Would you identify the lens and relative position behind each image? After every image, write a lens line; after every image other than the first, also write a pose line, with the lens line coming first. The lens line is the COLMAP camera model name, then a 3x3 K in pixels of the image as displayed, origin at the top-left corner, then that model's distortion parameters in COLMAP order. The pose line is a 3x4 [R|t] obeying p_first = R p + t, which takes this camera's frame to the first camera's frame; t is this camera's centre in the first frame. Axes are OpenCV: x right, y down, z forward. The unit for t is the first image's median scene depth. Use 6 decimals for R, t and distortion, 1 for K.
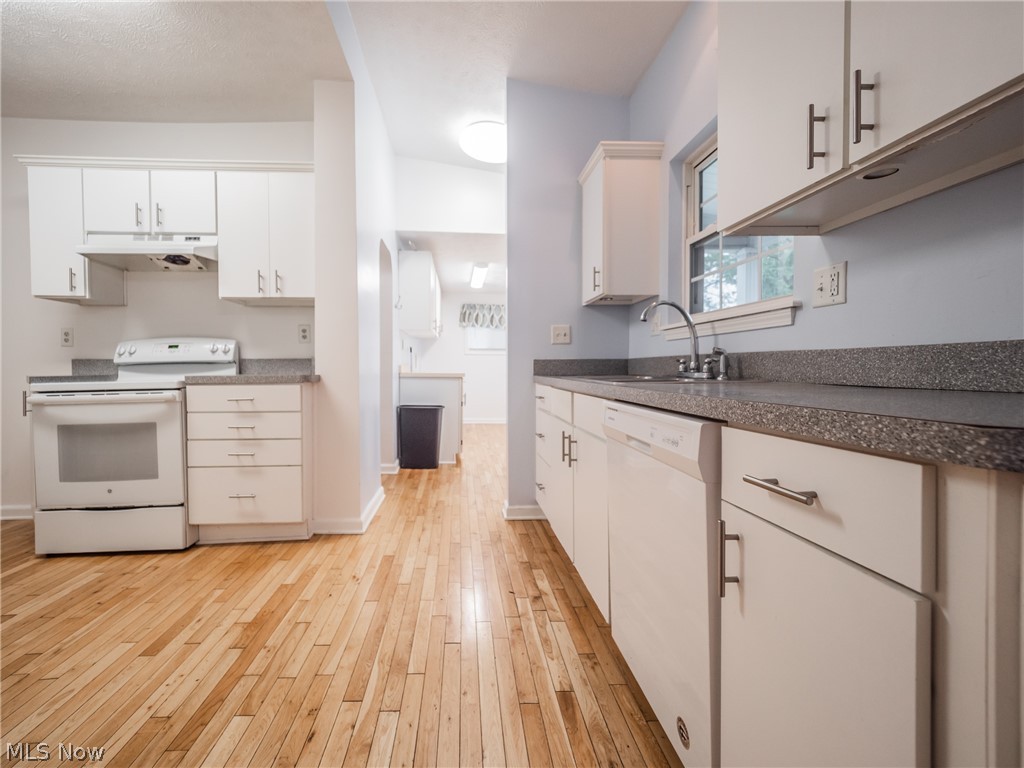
lens RADIAL K [[436.1, 0, 510.3], [0, 436.1, 378.6], [0, 0, 1]] dist [0.040314, -0.016473]
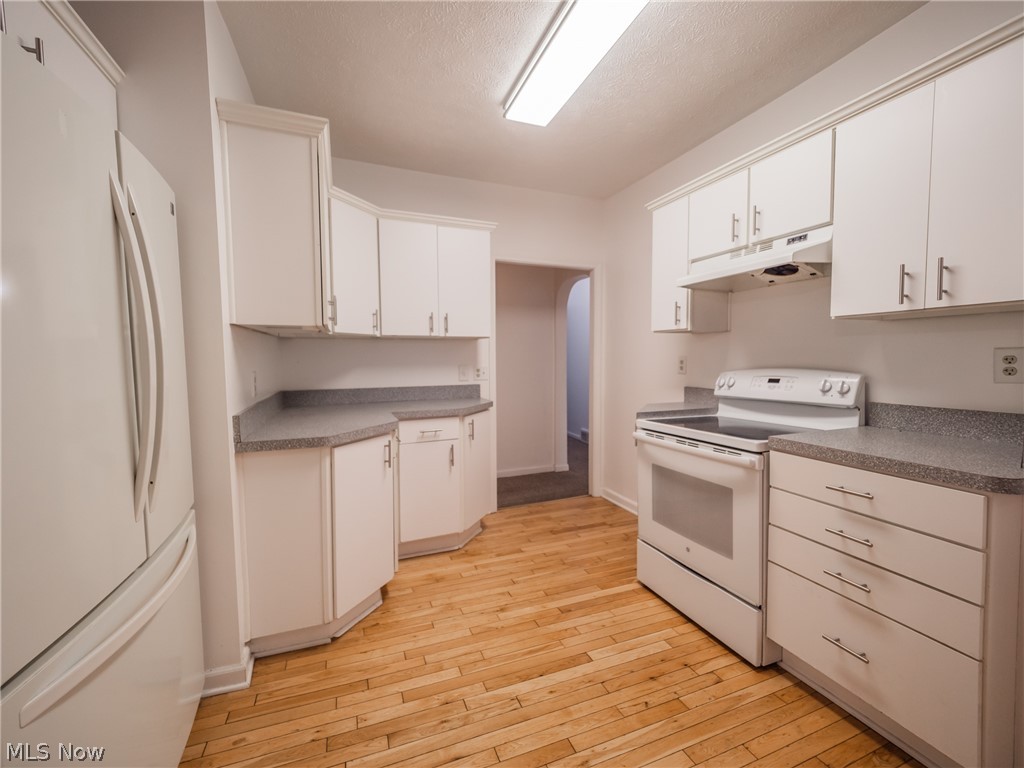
lens RADIAL K [[429.3, 0, 478.0], [0, 429.3, 364.9], [0, 0, 1]] dist [-0.000348, -0.000722]
pose [[0.231027, 0.032700, -0.972398, -0.157610], [-0.031492, 0.999163, 0.026118, -0.116448], [0.972438, 0.024589, 0.231863, 0.350914]]
